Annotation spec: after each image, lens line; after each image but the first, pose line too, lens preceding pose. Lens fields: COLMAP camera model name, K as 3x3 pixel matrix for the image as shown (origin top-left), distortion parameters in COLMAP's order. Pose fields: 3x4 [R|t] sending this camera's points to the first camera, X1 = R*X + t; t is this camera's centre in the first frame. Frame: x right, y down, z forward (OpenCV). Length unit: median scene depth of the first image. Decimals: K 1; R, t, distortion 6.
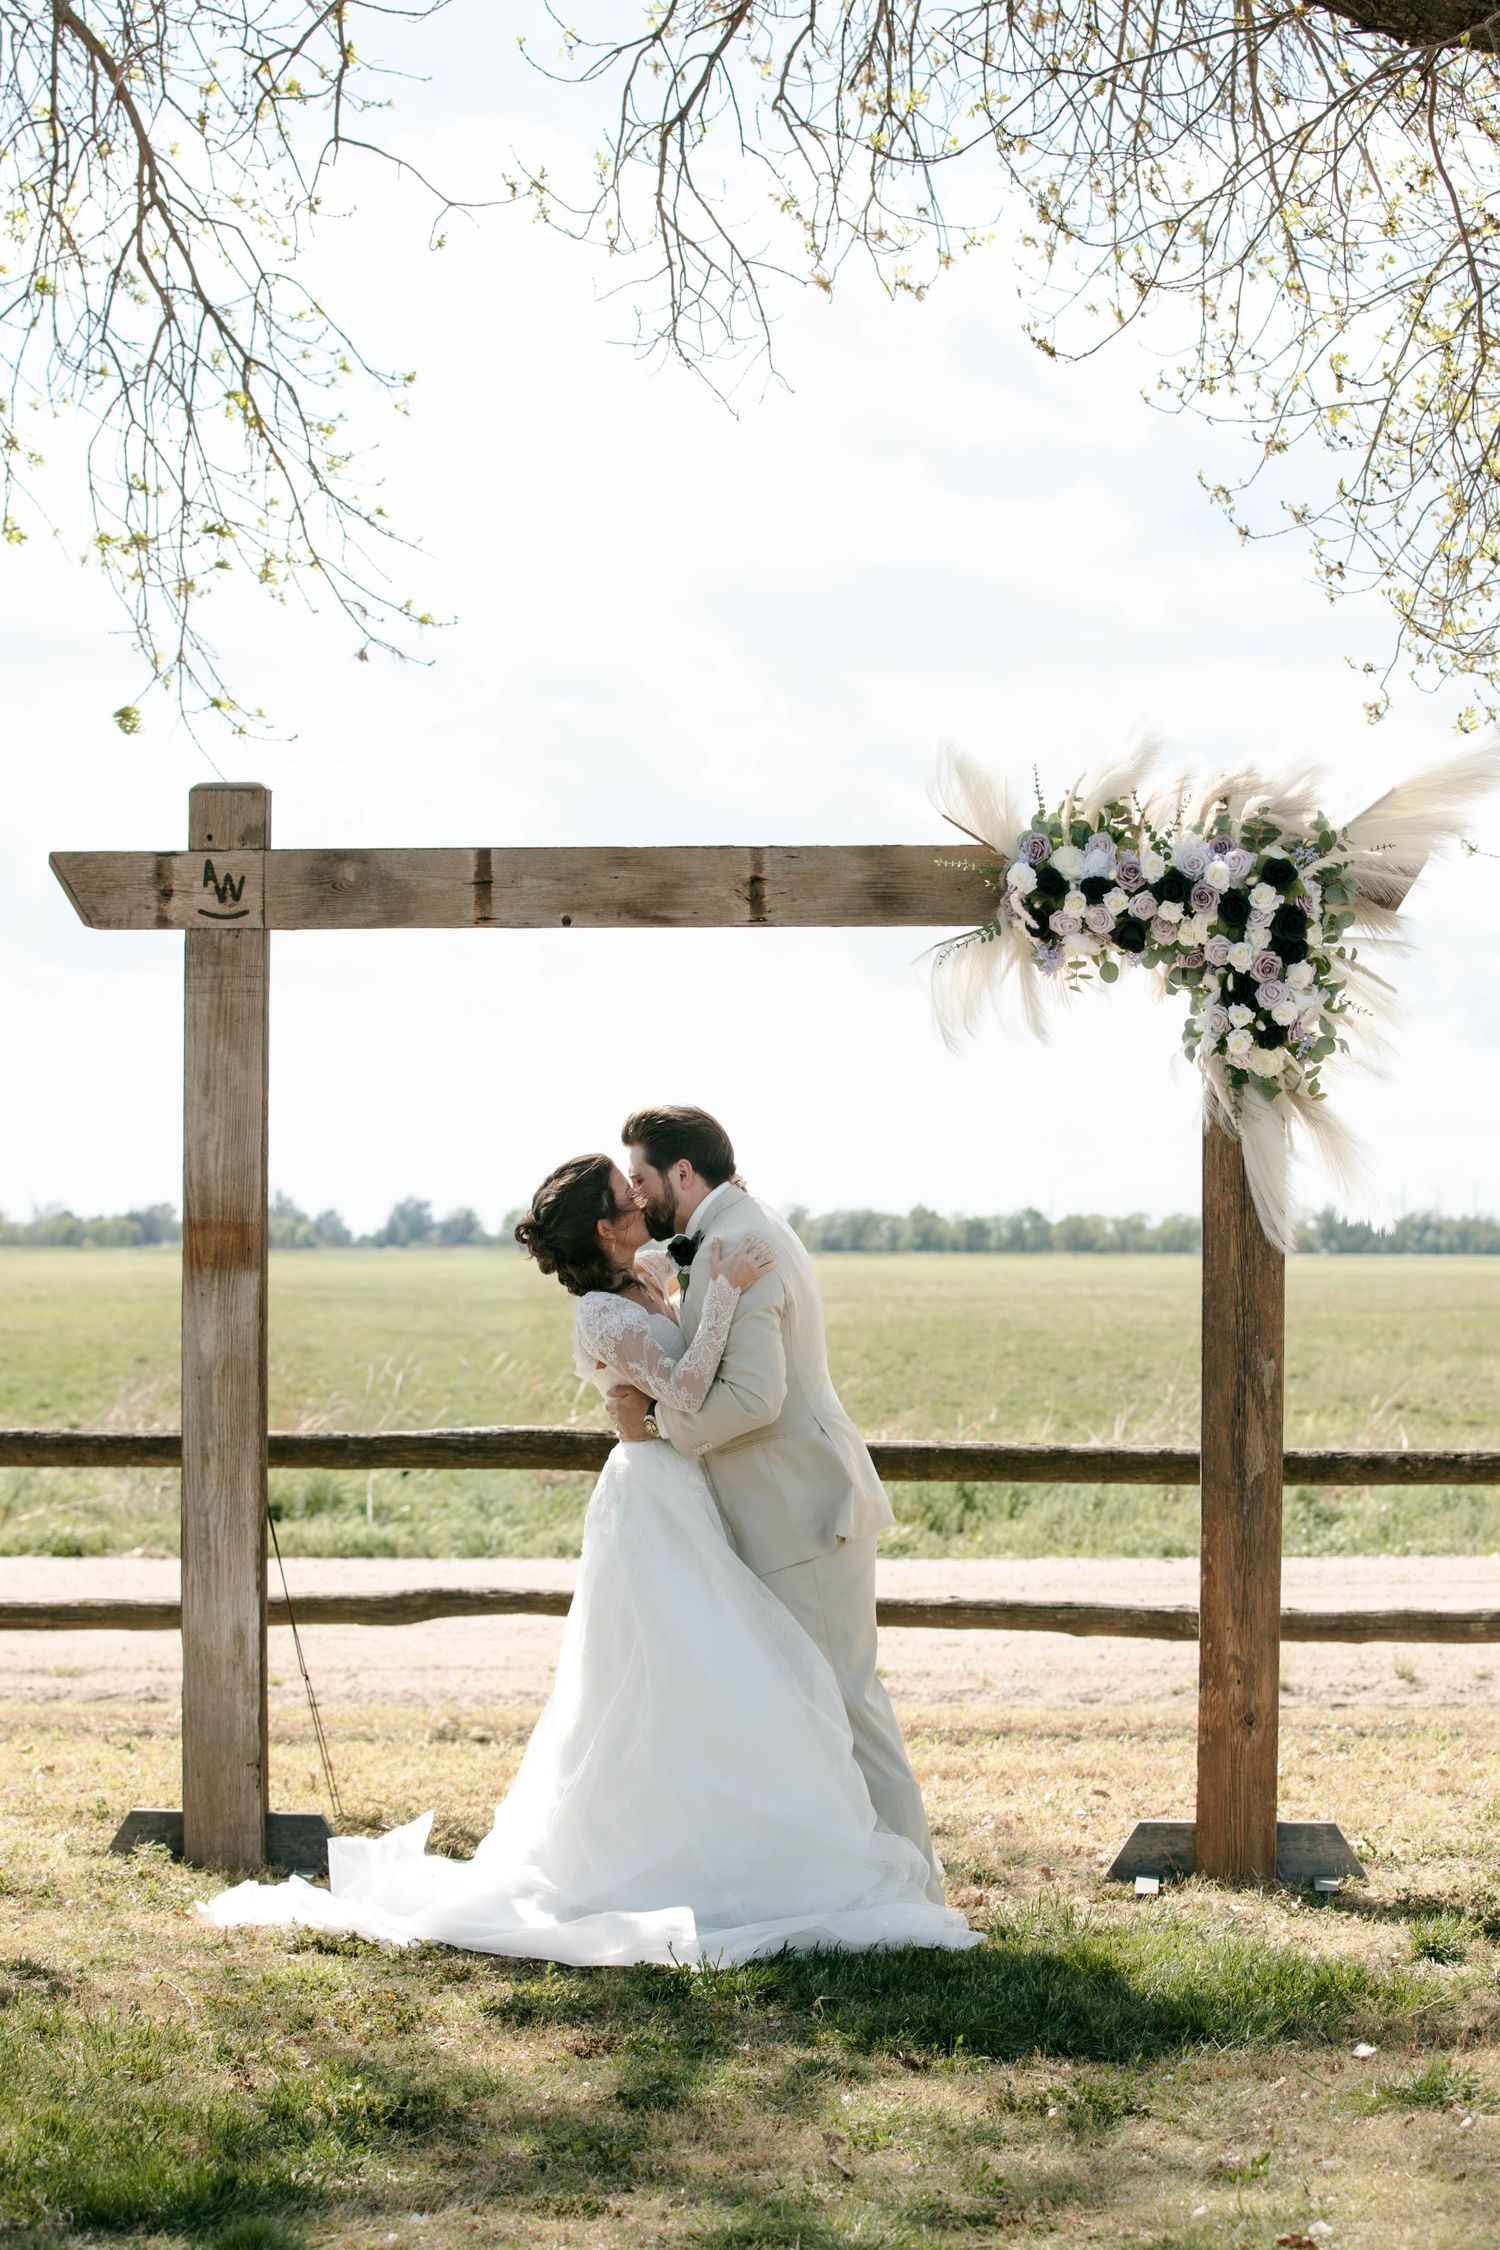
lens RADIAL K [[4576.2, 0, 769.5], [0, 4576.2, 1128.0], [0, 0, 1]] dist [-0.196587, 0.000000]
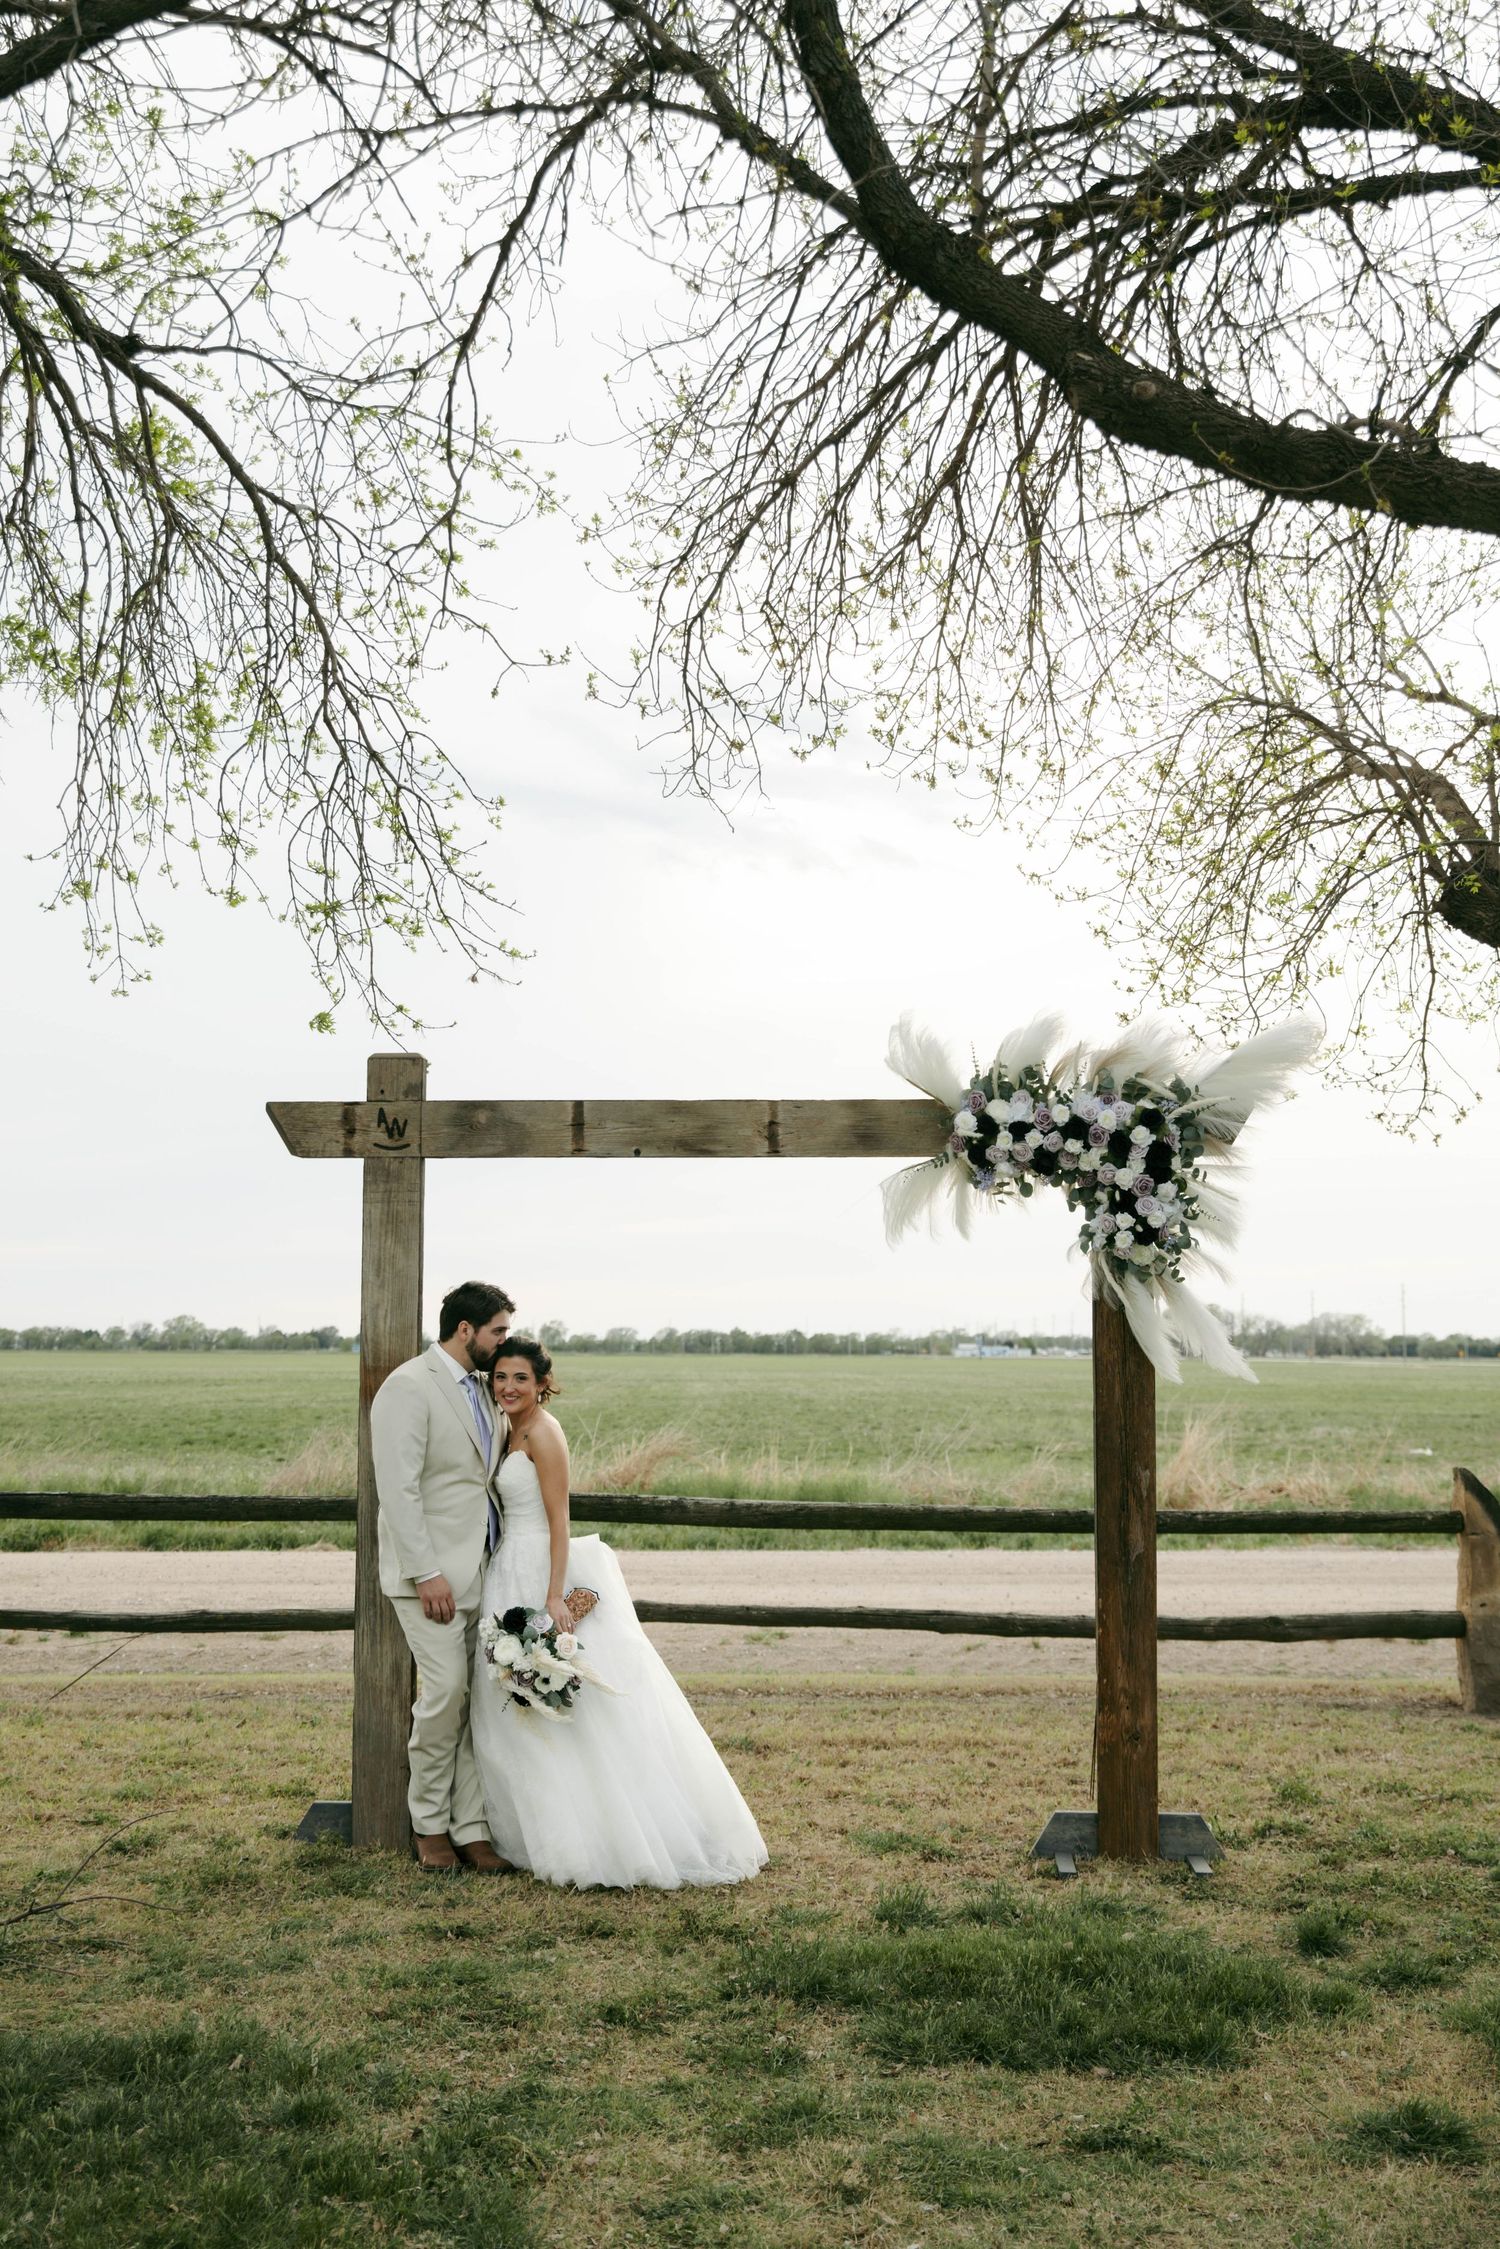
lens RADIAL K [[2481.3, 0, 706.4], [0, 2481.3, 1085.1], [0, 0, 1]] dist [0.063040, 0.000000]
pose [[0.999710, 0.003486, 0.023830, -0.041446], [-0.001570, 0.996797, -0.079957, -0.004794], [-0.024033, 0.079896, 0.996513, 0.235555]]
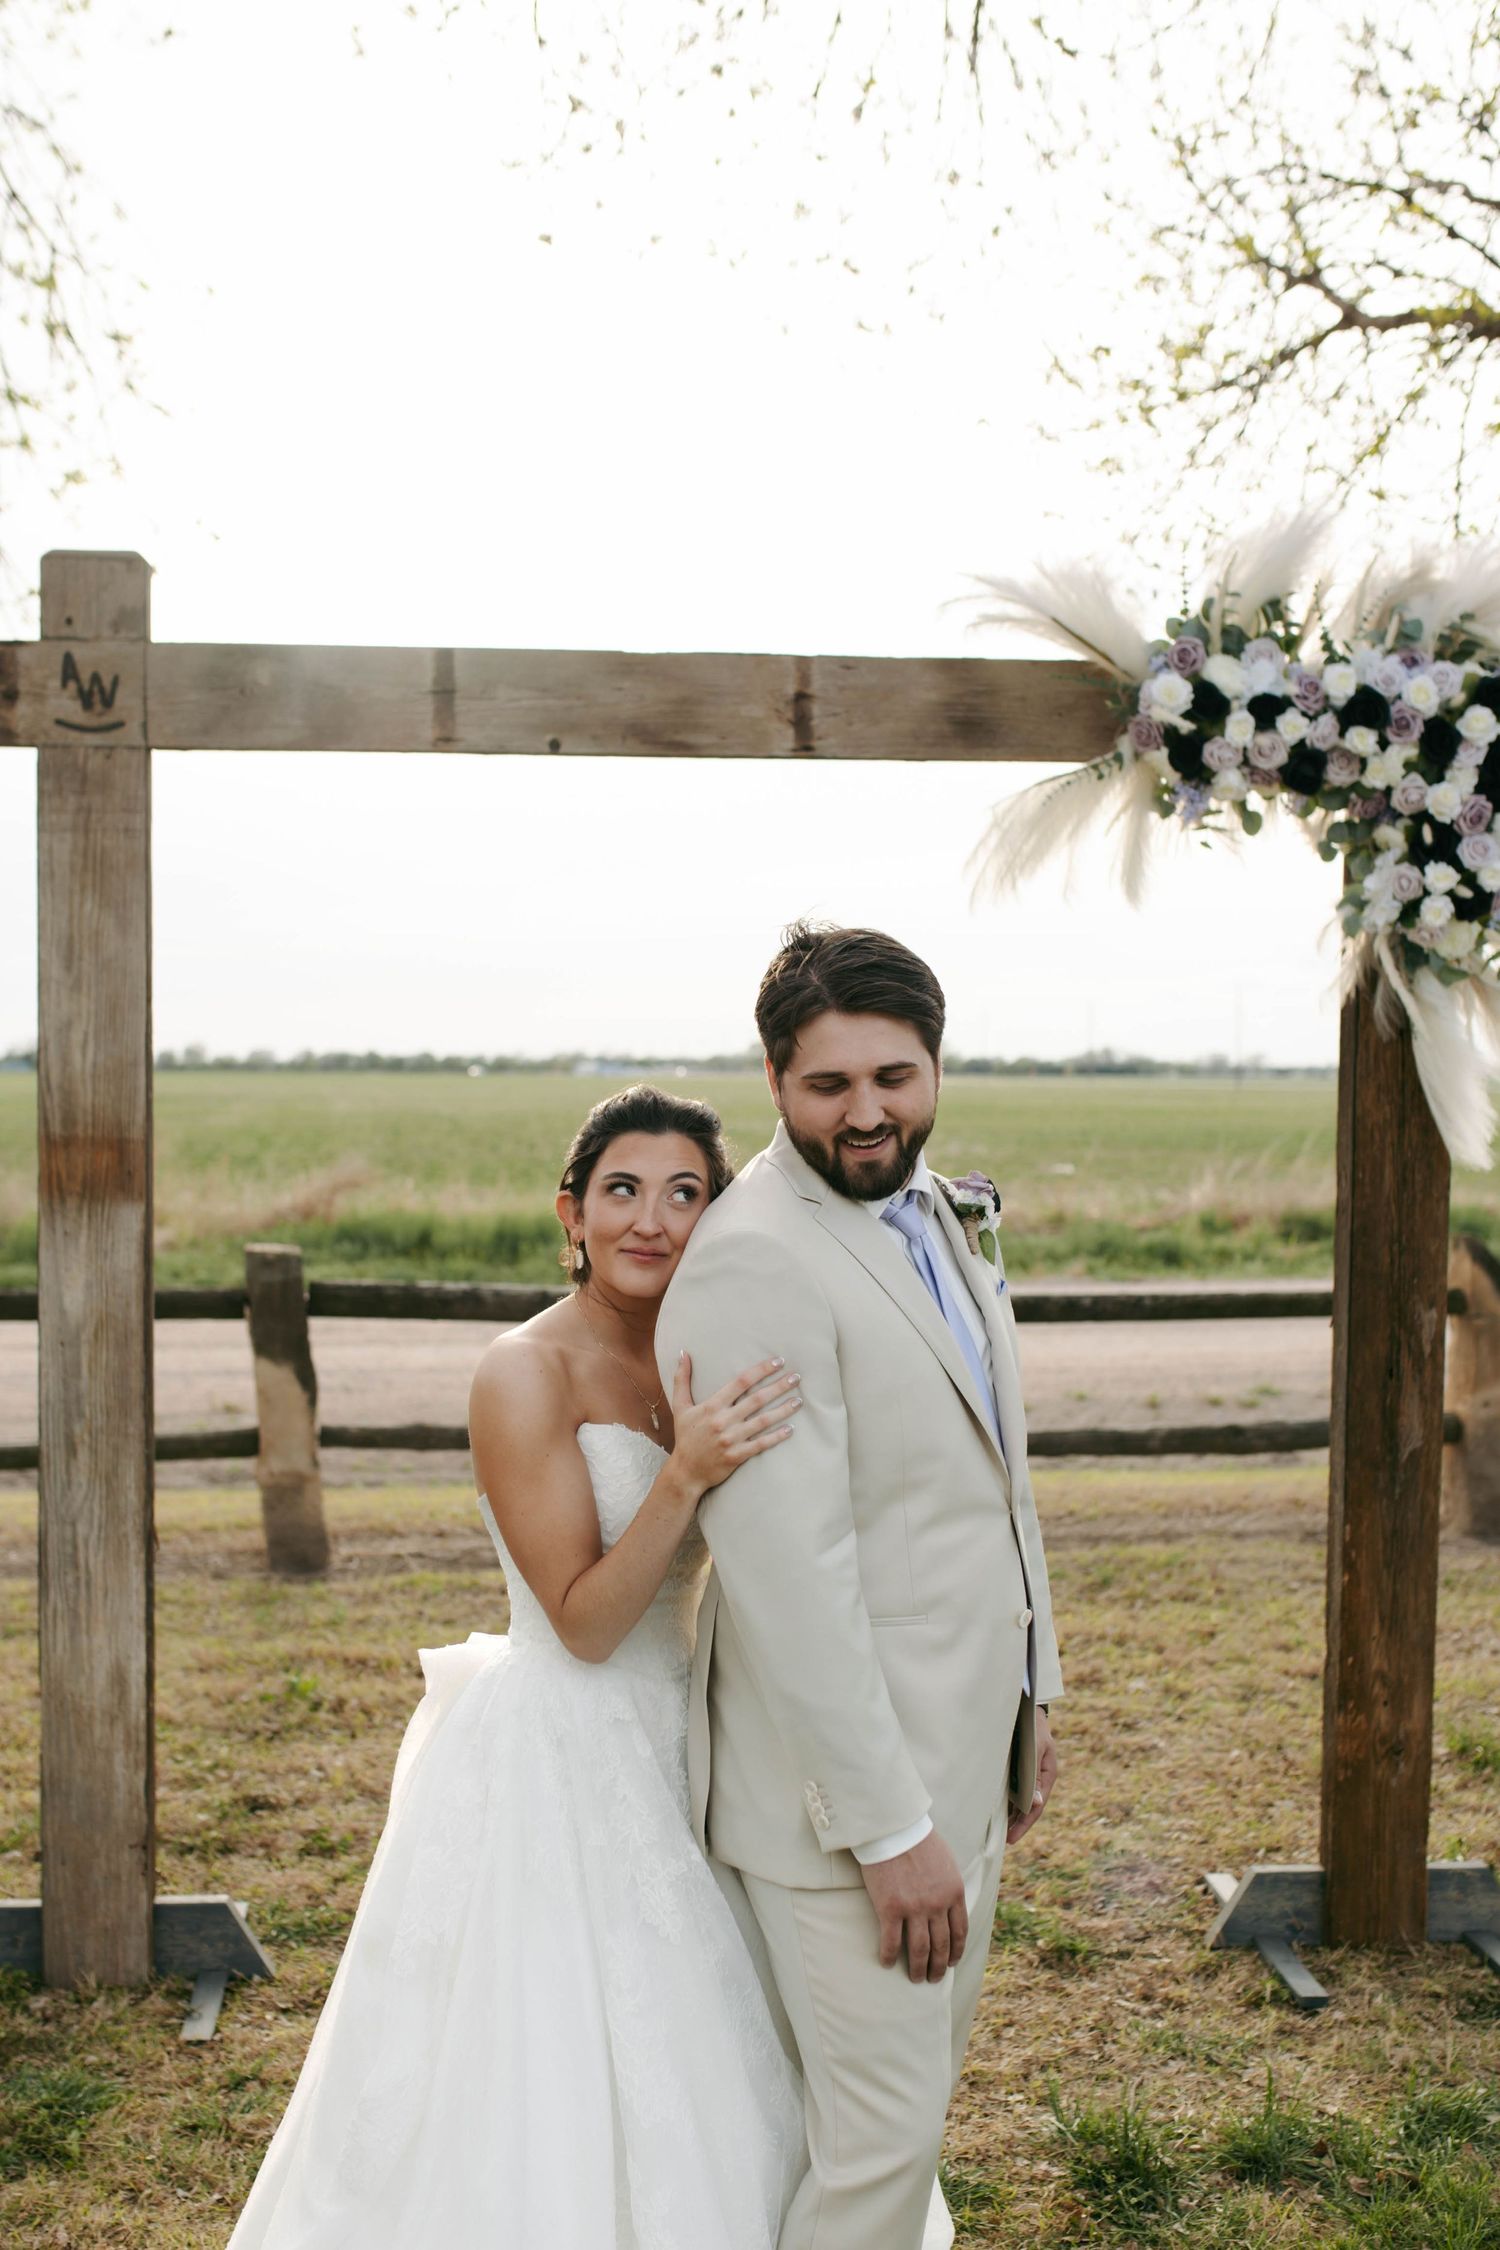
lens RADIAL K [[2251.5, 0, 668.9], [0, 2251.5, 1150.0], [0, 0, 1]] dist [0.018336, 0.000000]
pose [[0.985762, -0.003541, 0.168109, -0.089062], [-0.006876, 0.998093, 0.061342, -0.000889], [-0.168006, -0.061624, 0.983858, 0.619642]]
